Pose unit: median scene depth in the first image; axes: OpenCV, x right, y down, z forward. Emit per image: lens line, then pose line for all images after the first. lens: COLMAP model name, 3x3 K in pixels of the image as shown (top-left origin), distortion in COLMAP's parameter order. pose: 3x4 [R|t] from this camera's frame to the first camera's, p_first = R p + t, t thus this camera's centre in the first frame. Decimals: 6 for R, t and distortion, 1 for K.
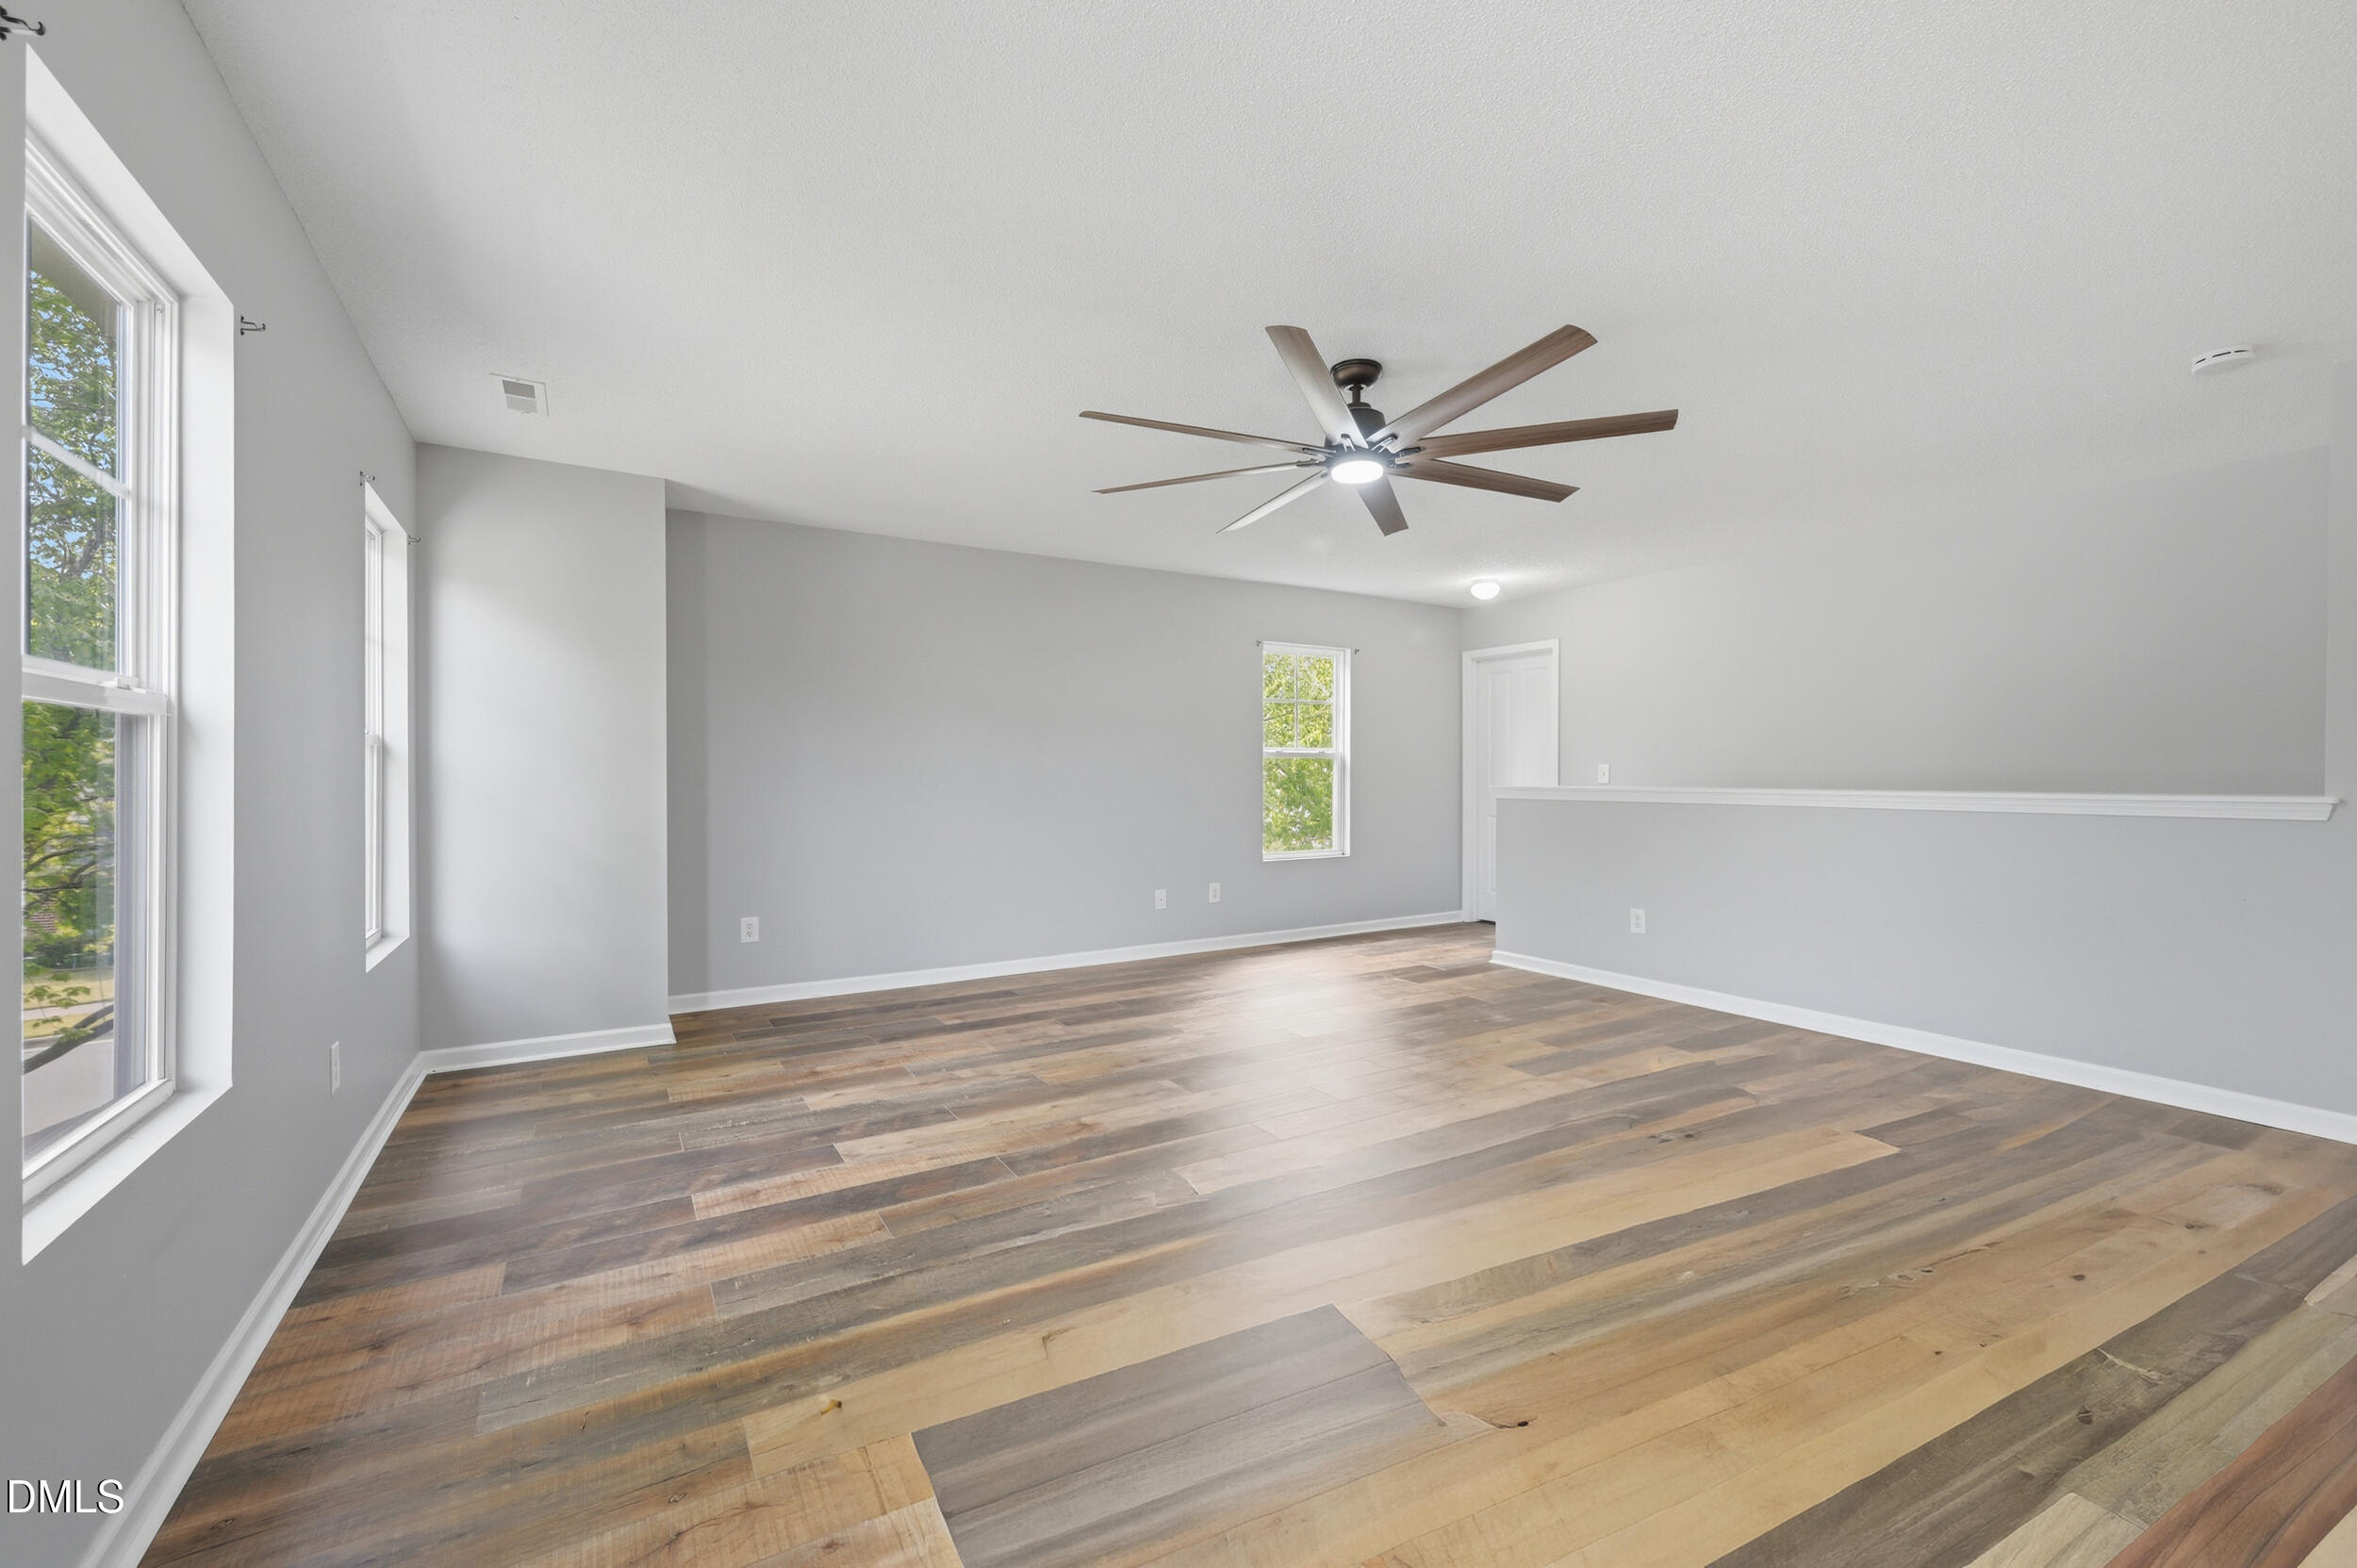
lens RADIAL K [[941.3, 0, 1178.6], [0, 941.3, 768.1], [0, 0, 1]] dist [0.000115, 0.000314]
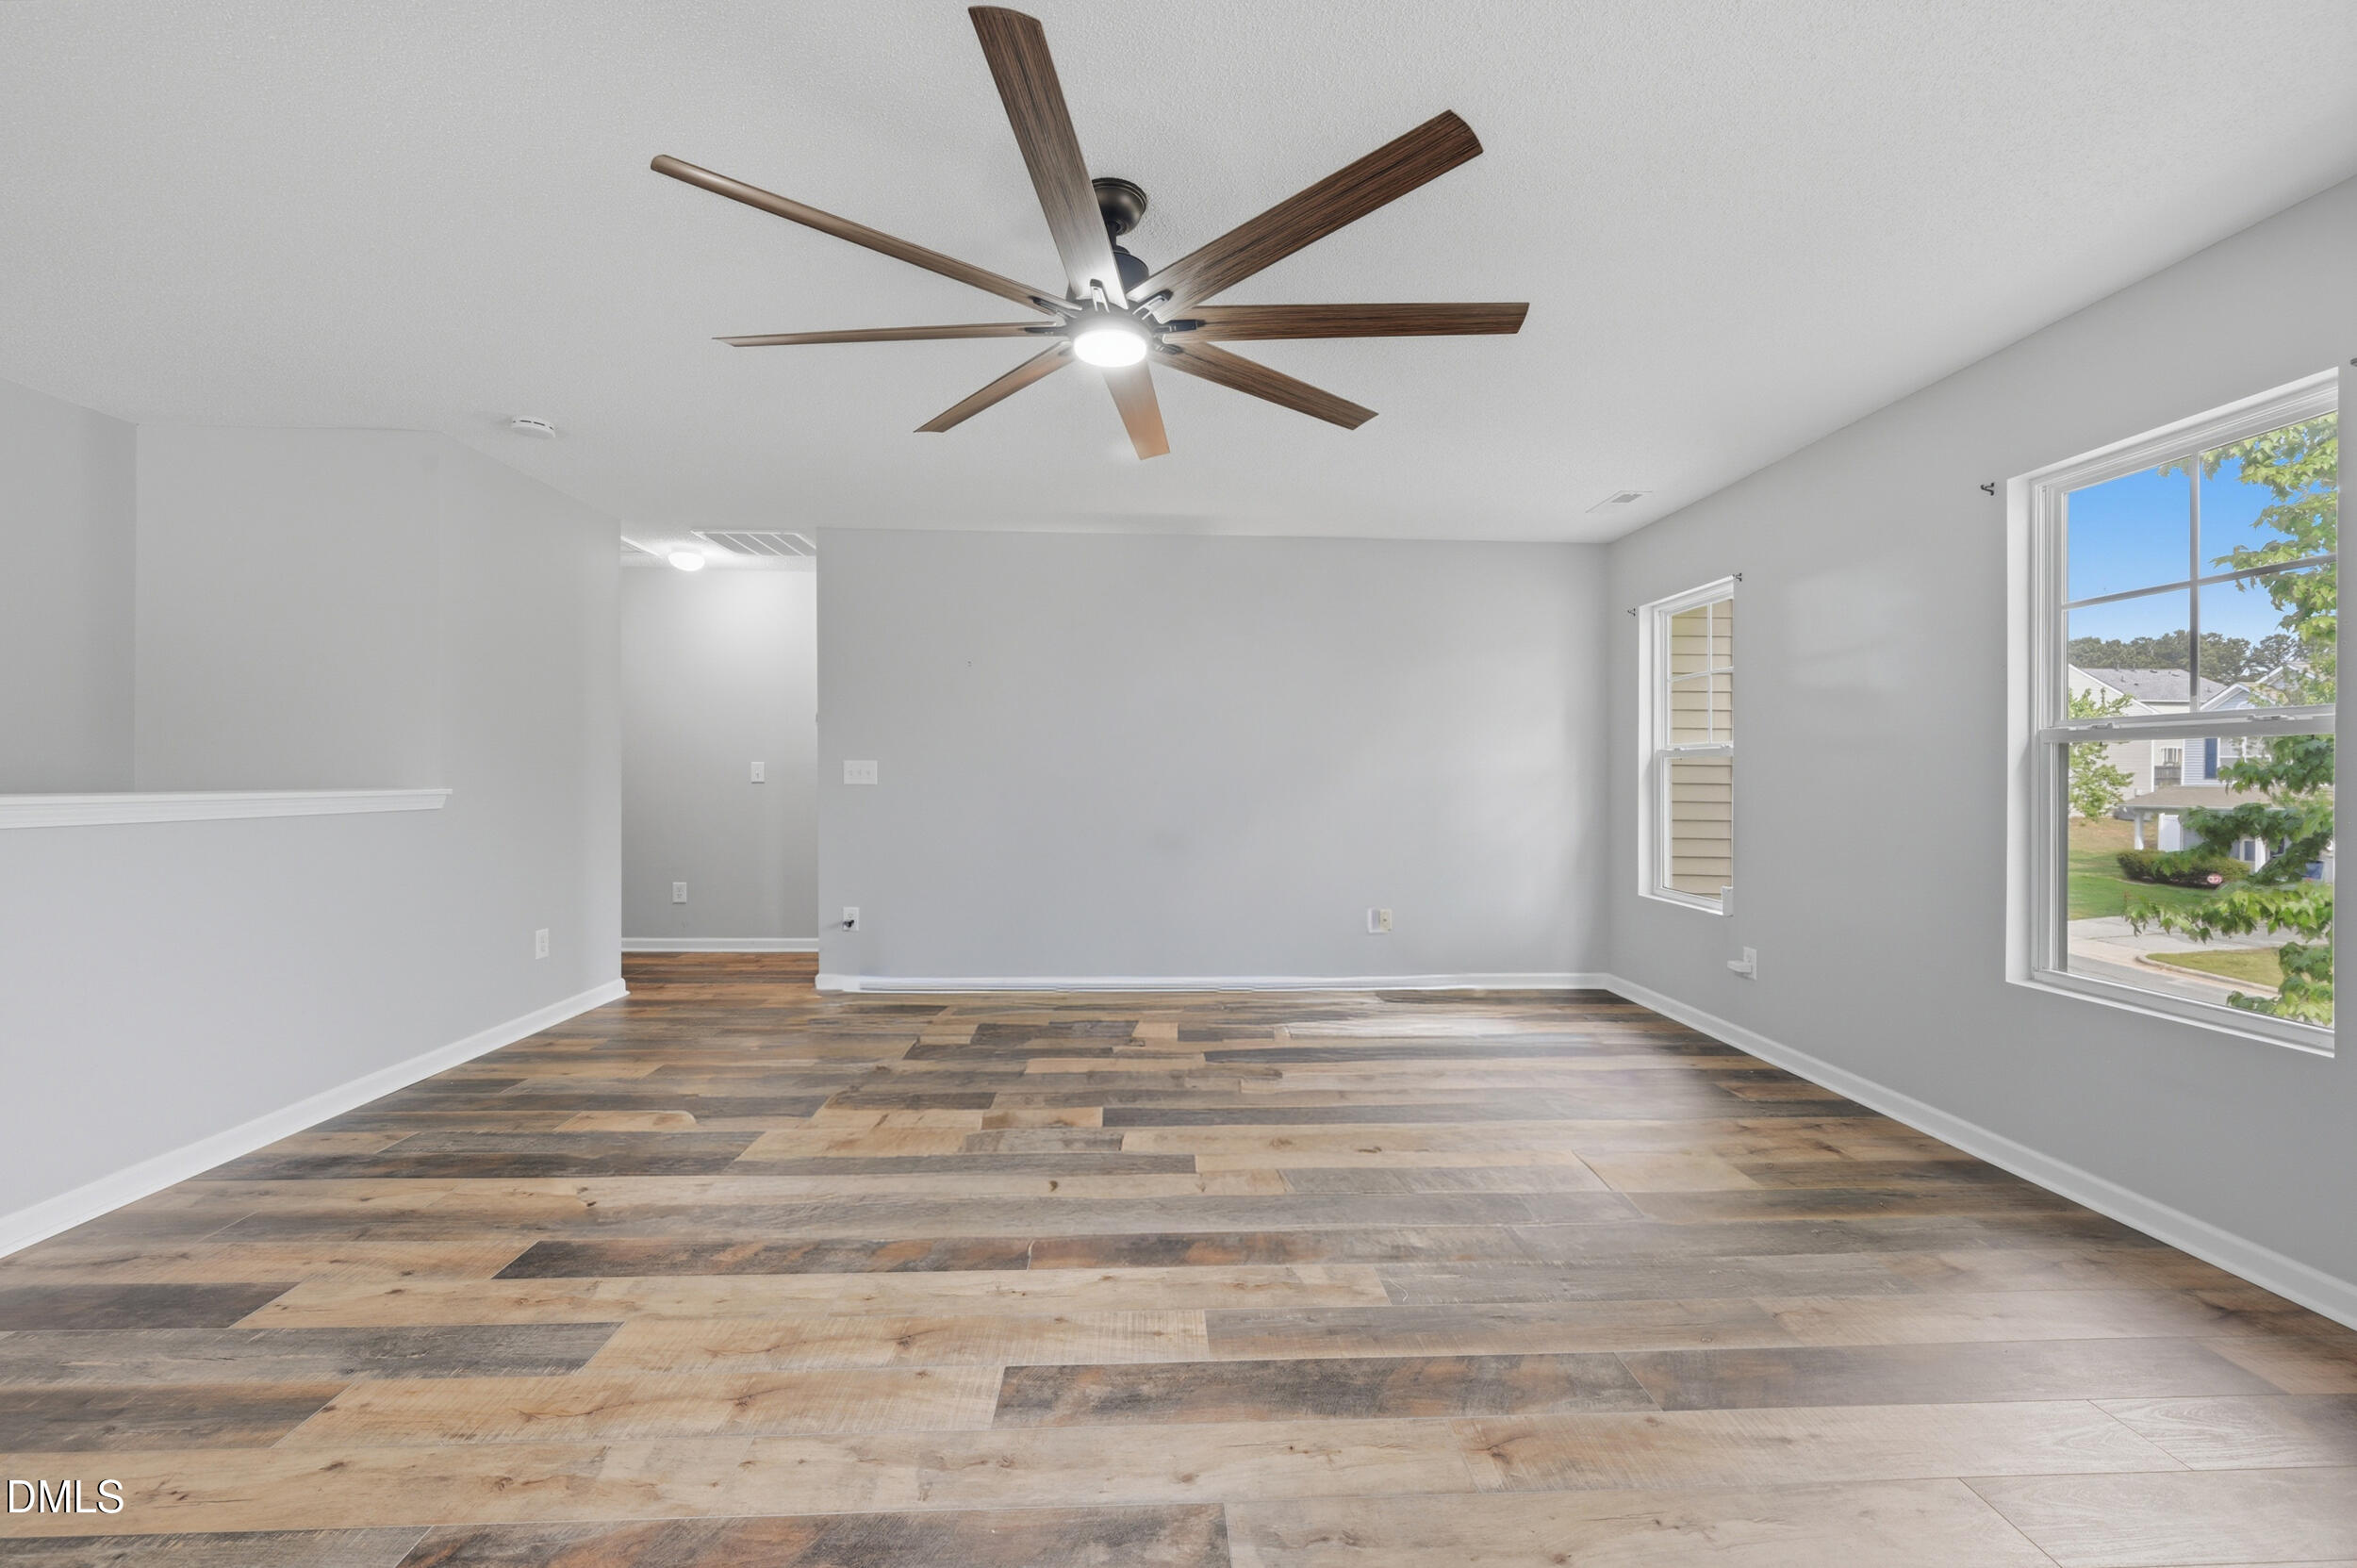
lens RADIAL K [[920.3, 0, 1208.4], [0, 920.3, 791.7], [0, 0, 1]] dist [-0.000597, -0.000308]
pose [[-0.888419, -0.010998, 0.458901, -0.193861], [-0.007274, 0.999925, 0.009882, 0.015672], [-0.458975, 0.005442, -0.888432, 1.581671]]
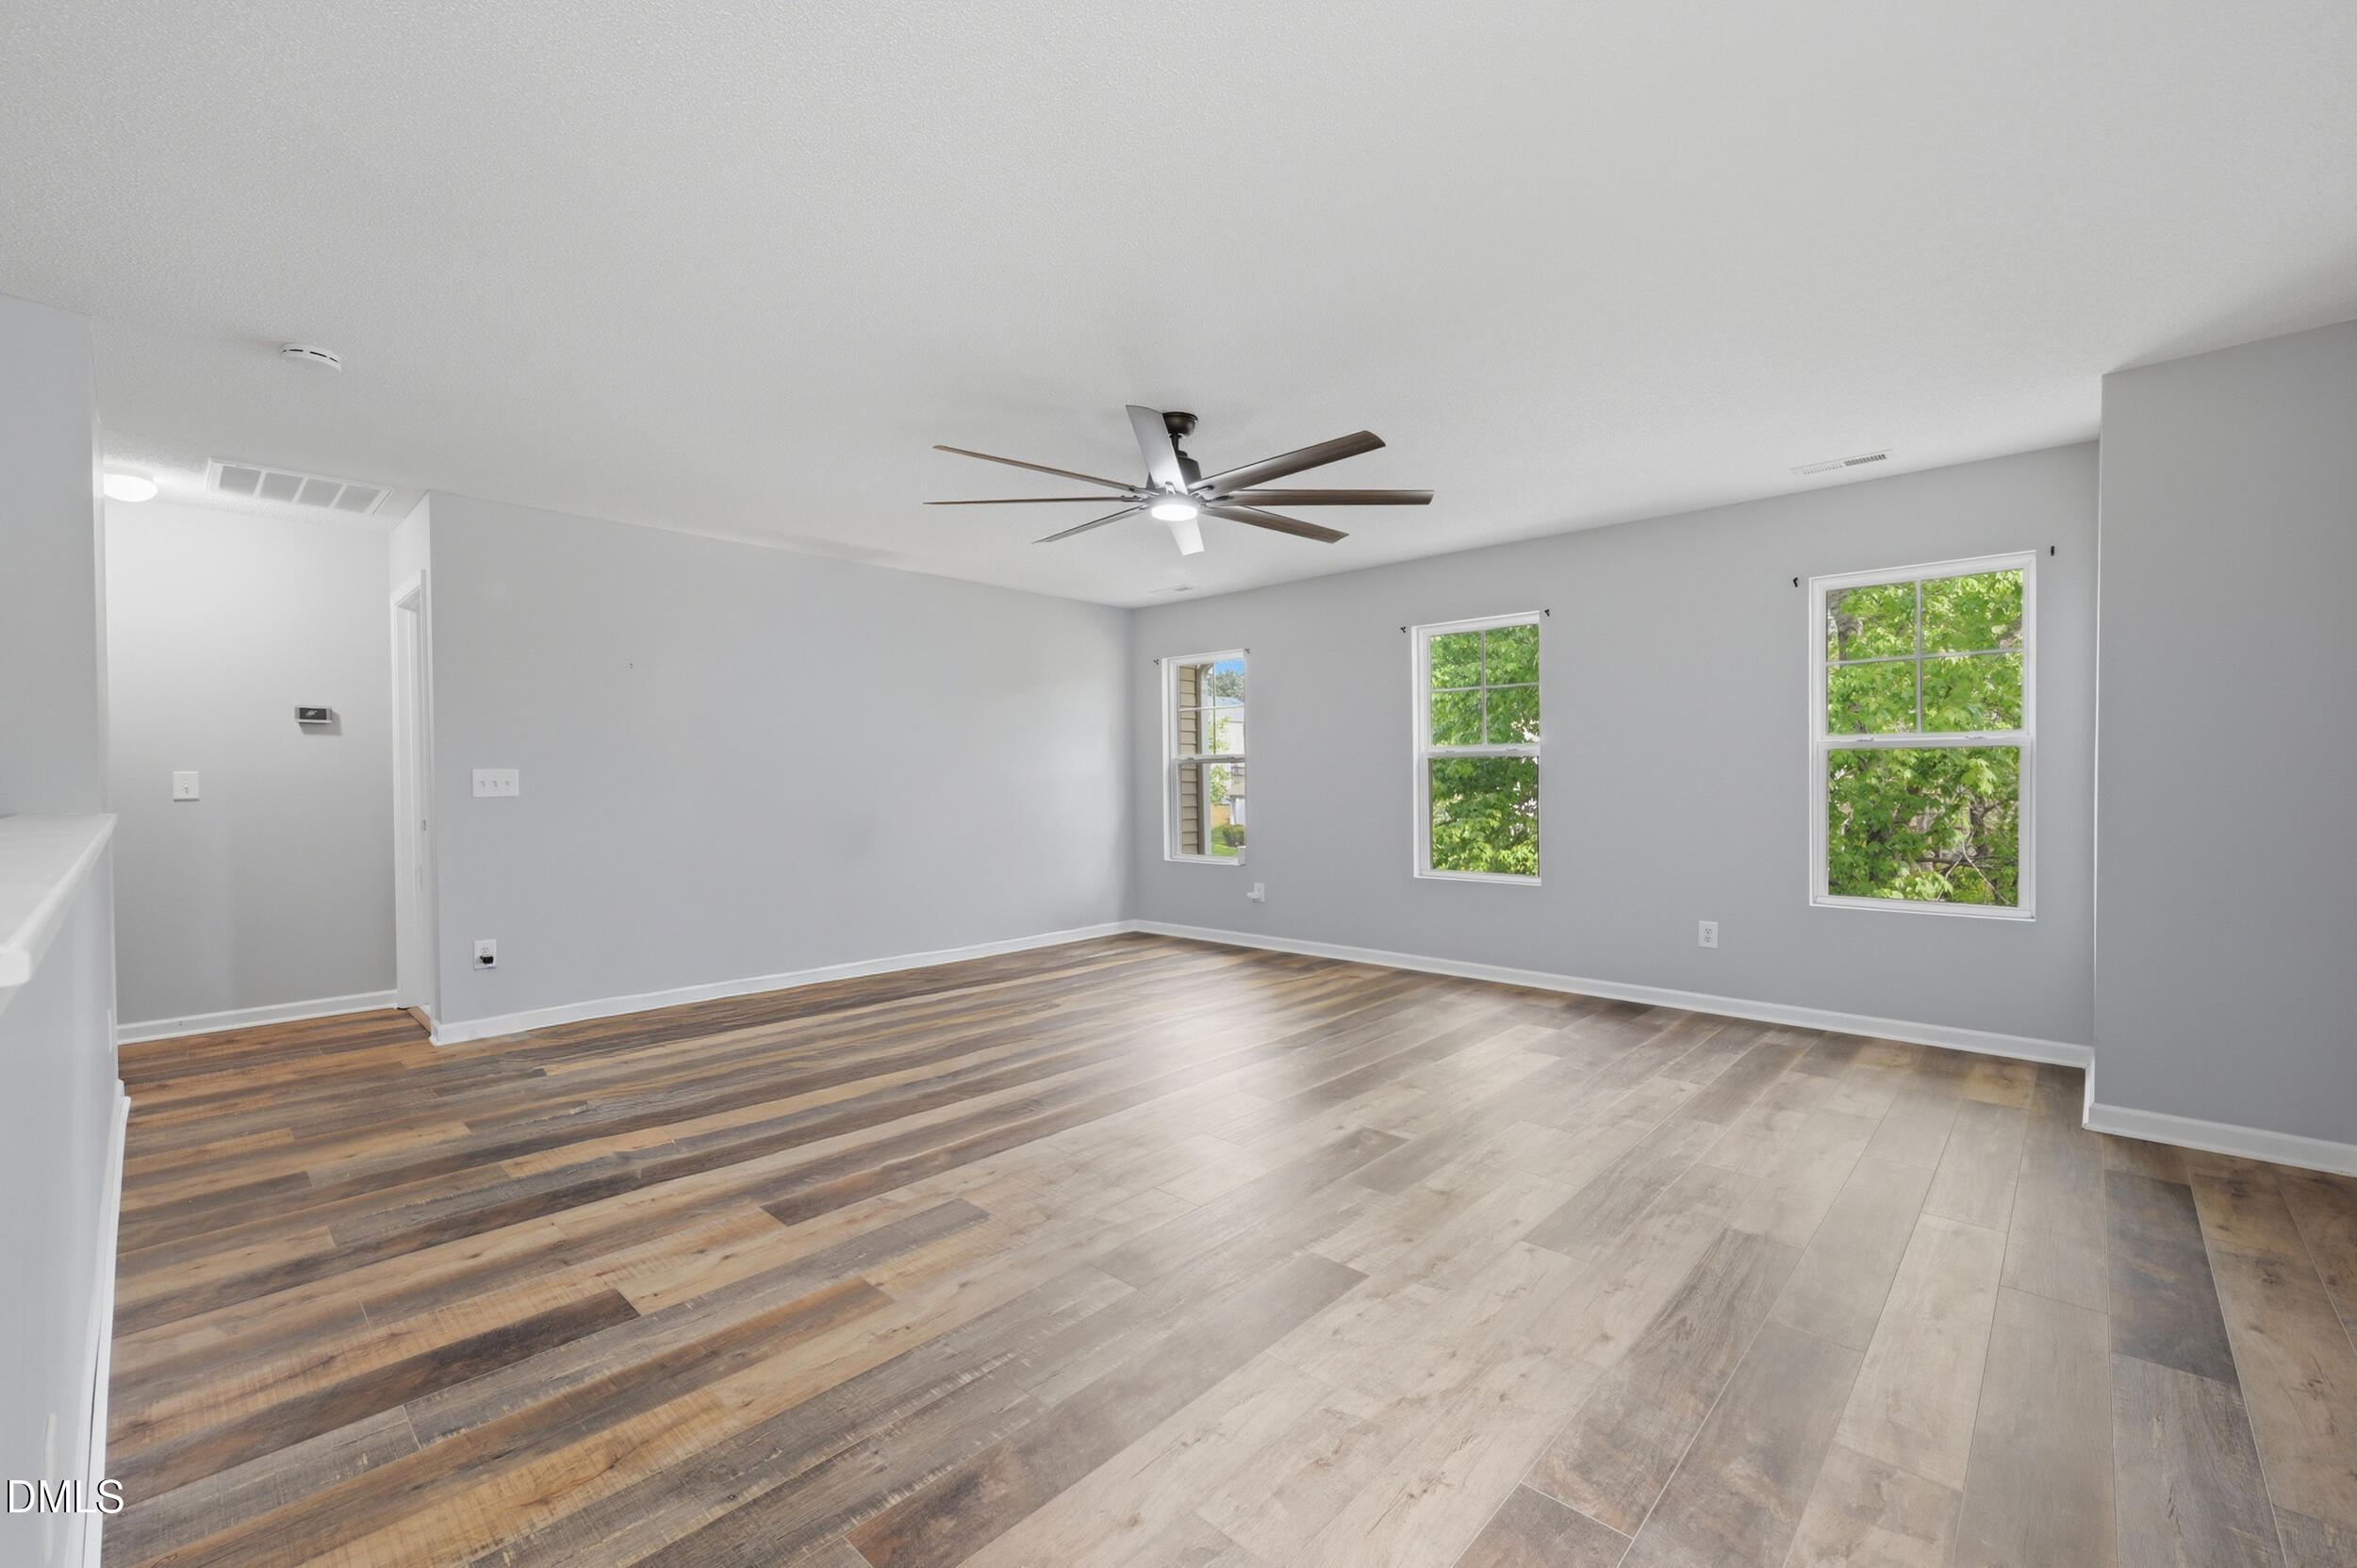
lens RADIAL K [[941.3, 0, 1178.6], [0, 941.3, 768.1], [0, 0, 1]] dist [0.000115, 0.000314]
pose [[-0.961095, 0.005696, -0.276159, 0.499394], [0.010407, 0.999824, -0.015597, 0.012924], [0.276022, -0.017864, -0.960985, 2.100677]]
